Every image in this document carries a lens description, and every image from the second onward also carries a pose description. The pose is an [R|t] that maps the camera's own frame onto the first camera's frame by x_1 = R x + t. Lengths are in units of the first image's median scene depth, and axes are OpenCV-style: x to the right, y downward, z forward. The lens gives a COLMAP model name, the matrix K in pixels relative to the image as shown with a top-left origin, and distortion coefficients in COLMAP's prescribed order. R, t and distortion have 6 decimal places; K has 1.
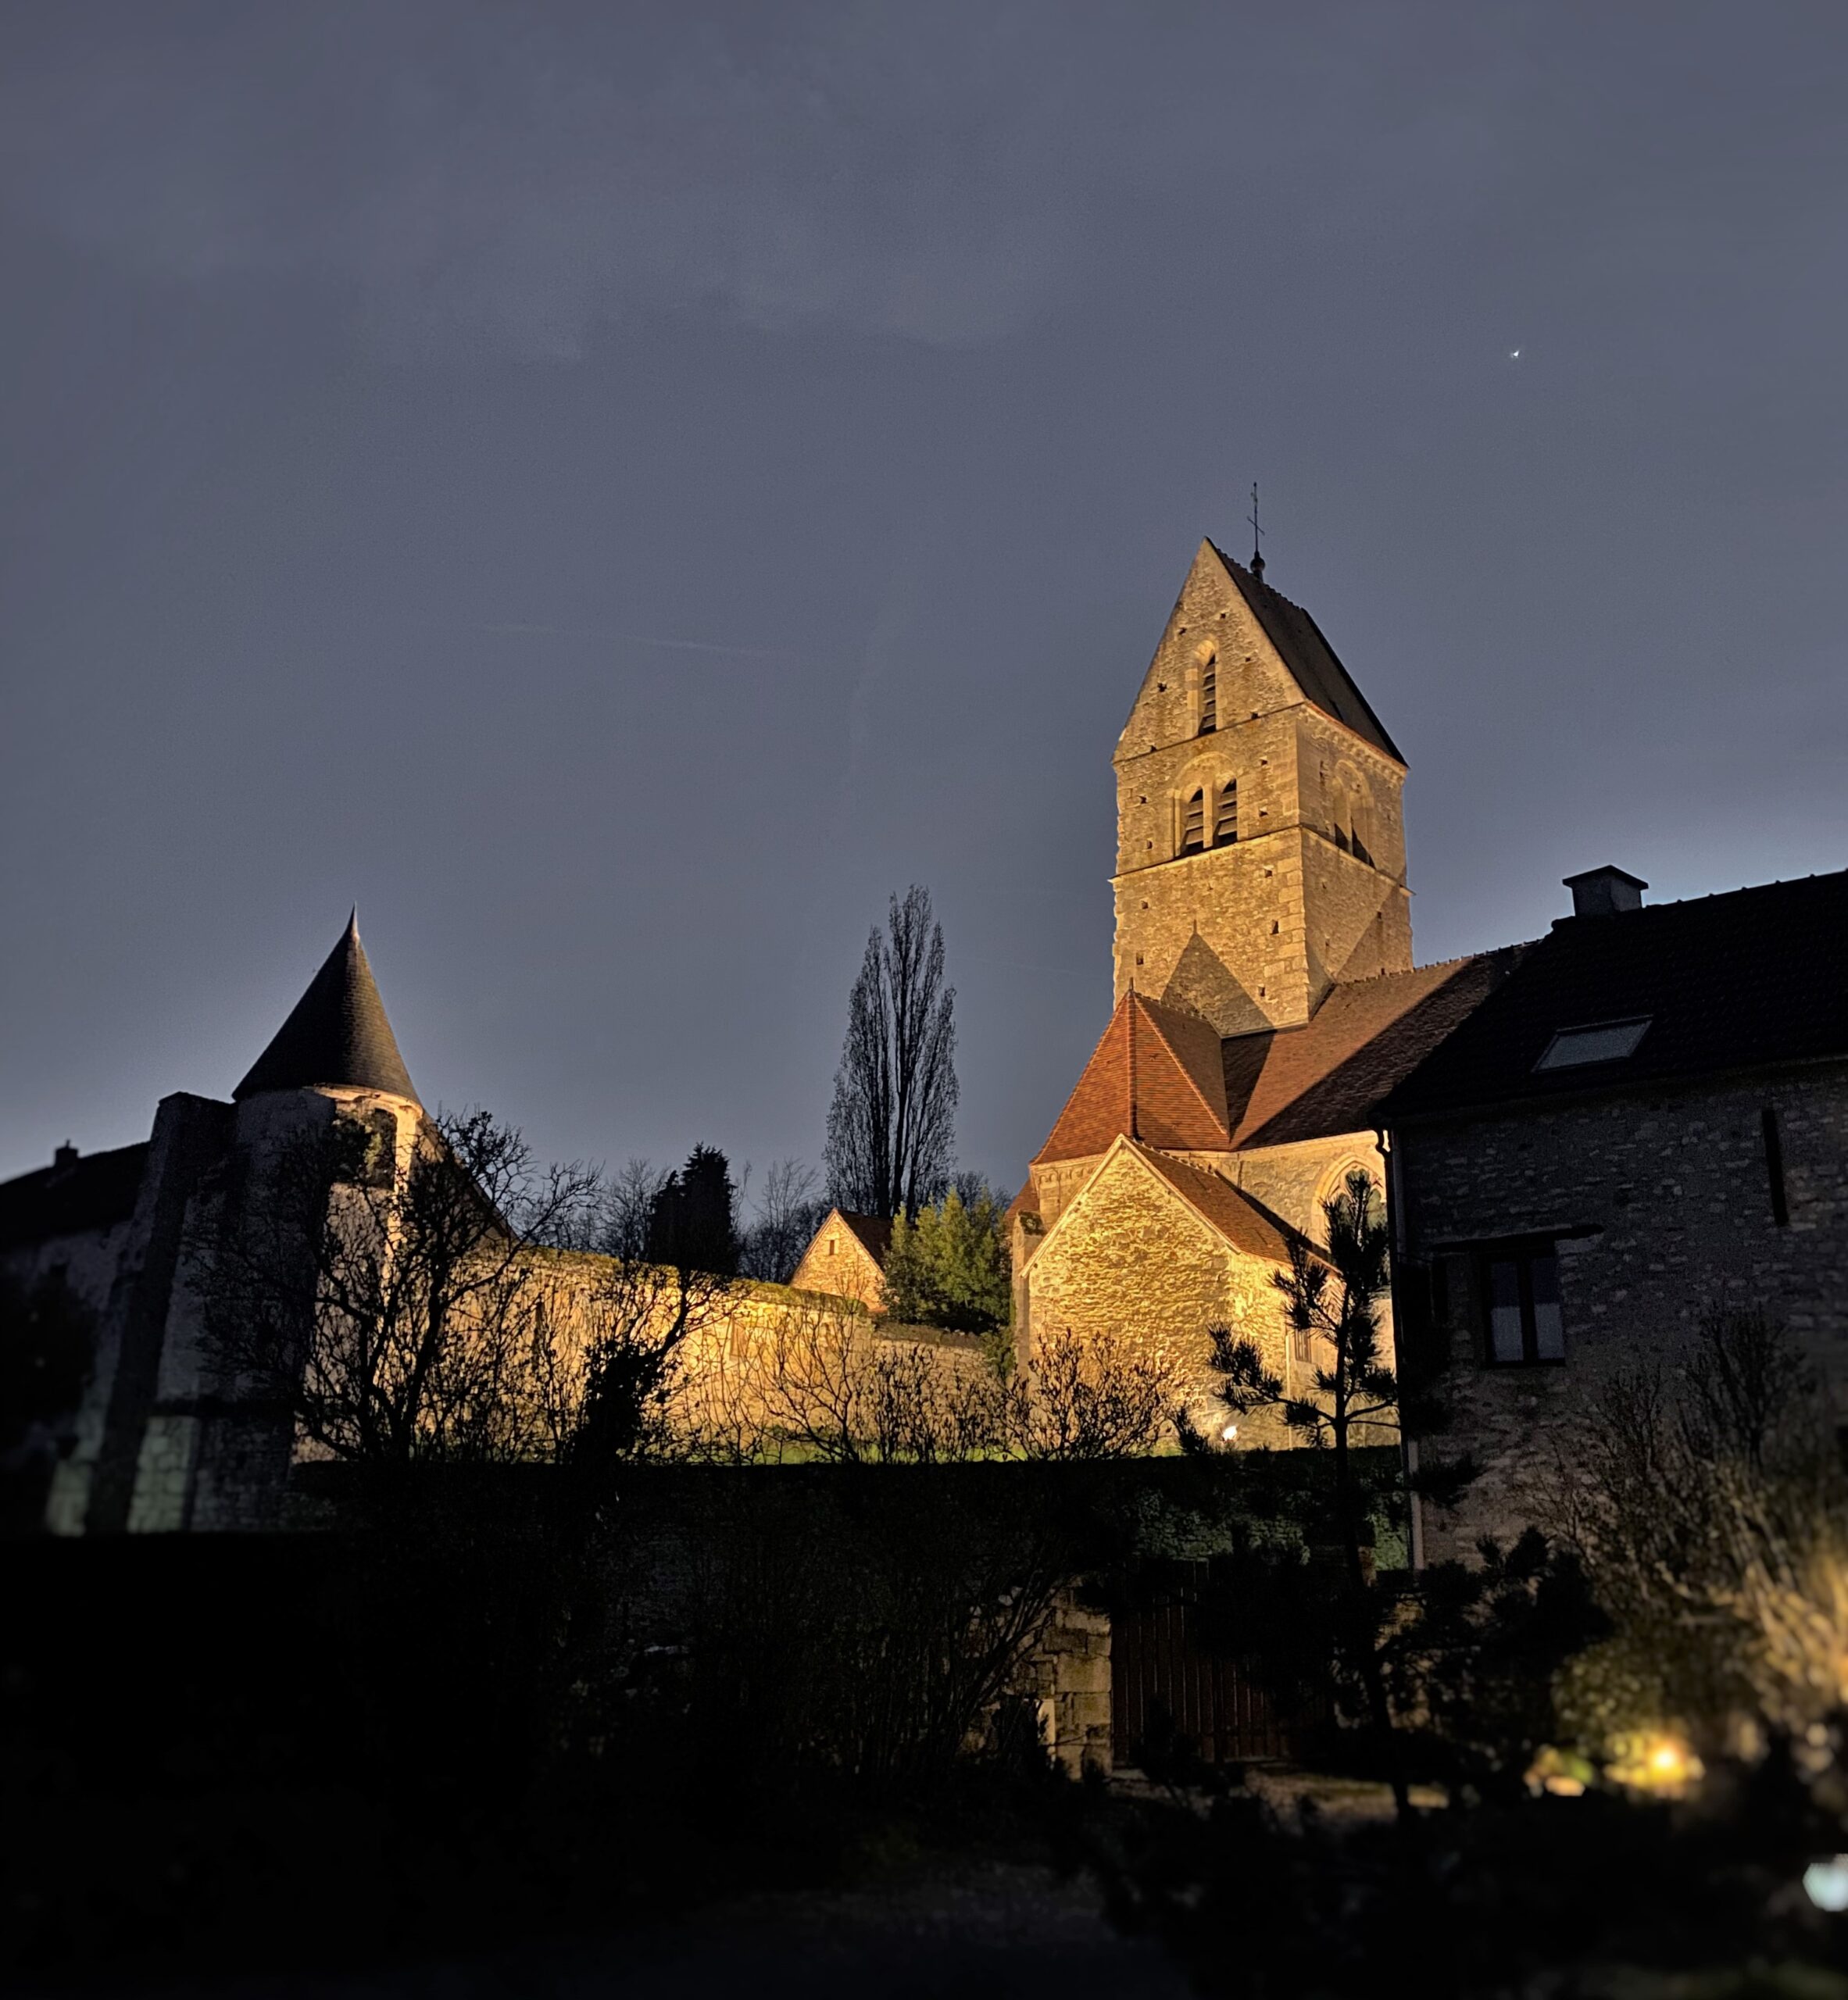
lens RADIAL K [[1826.9, 0, 910.5], [0, 1826.9, 1005.9], [0, 0, 1]] dist [0.088177, -0.016343]
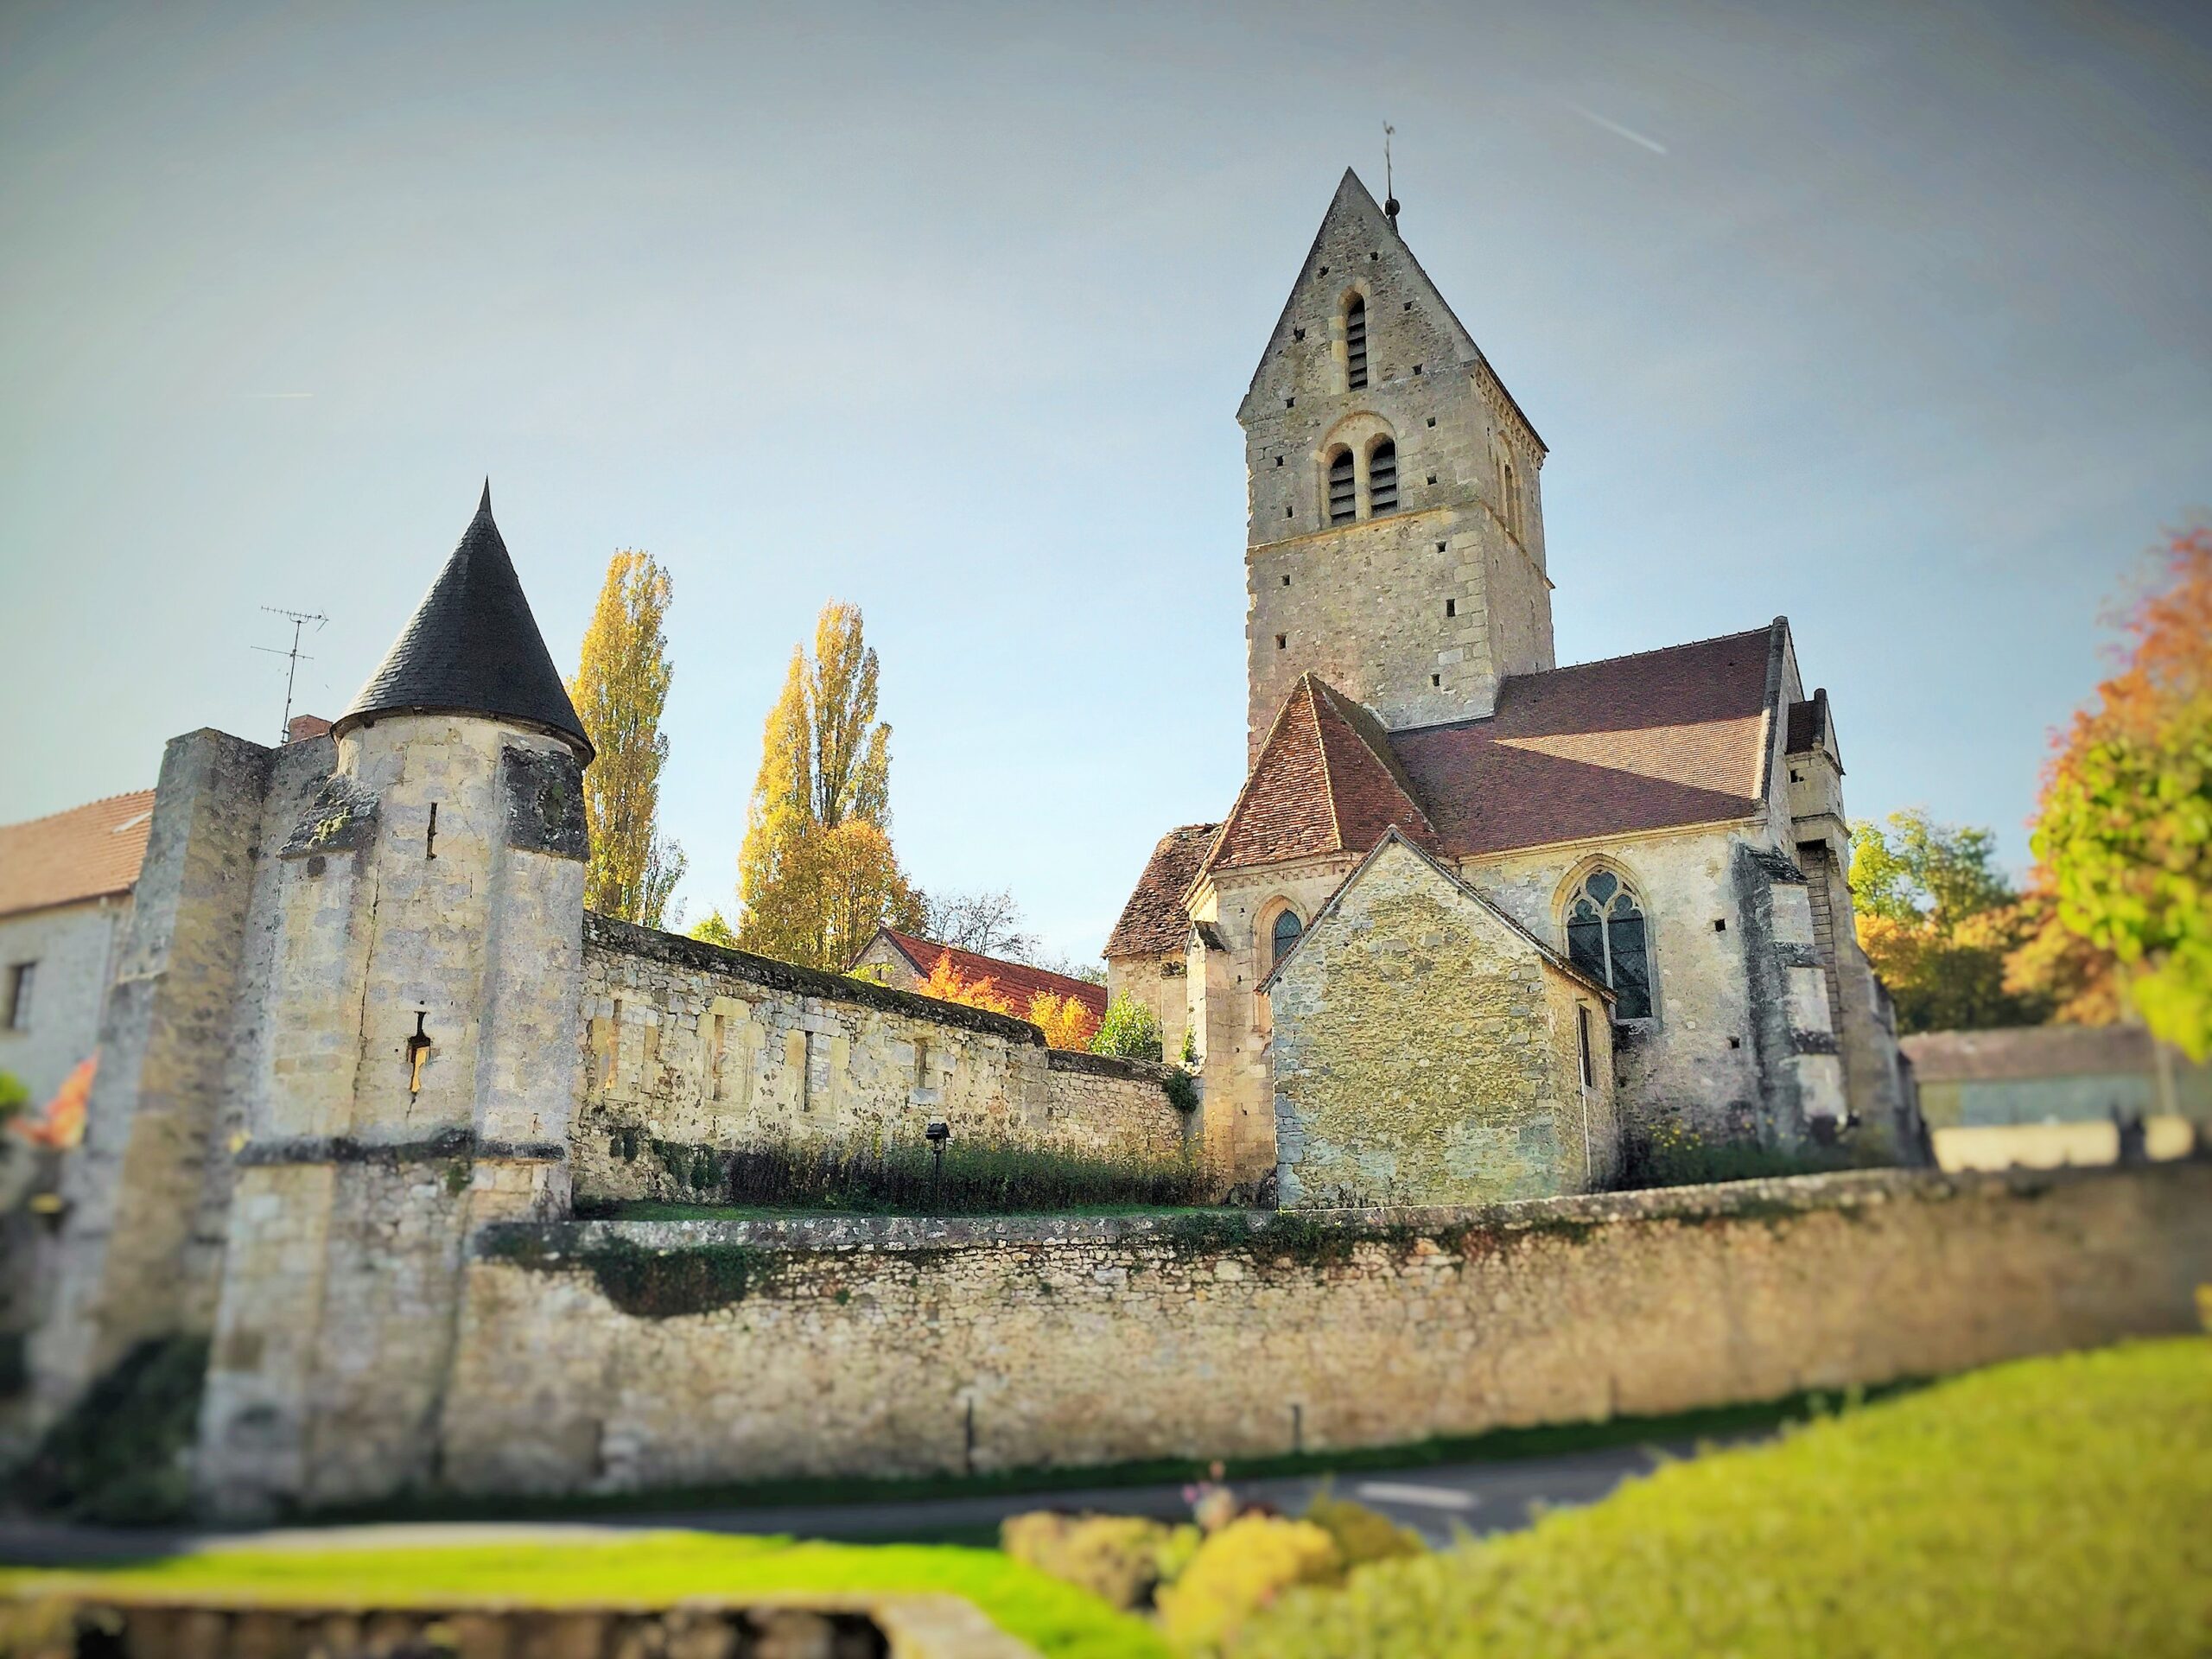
lens RADIAL K [[1877.2, 0, 1101.9], [0, 1877.2, 828.6], [0, 0, 1]] dist [0.067338, 0.005561]
pose [[0.971174, 0.024613, 0.237097, -0.222195], [-0.033554, 0.998867, 0.033748, 0.047425], [-0.235998, -0.040731, 0.970900, 0.187733]]
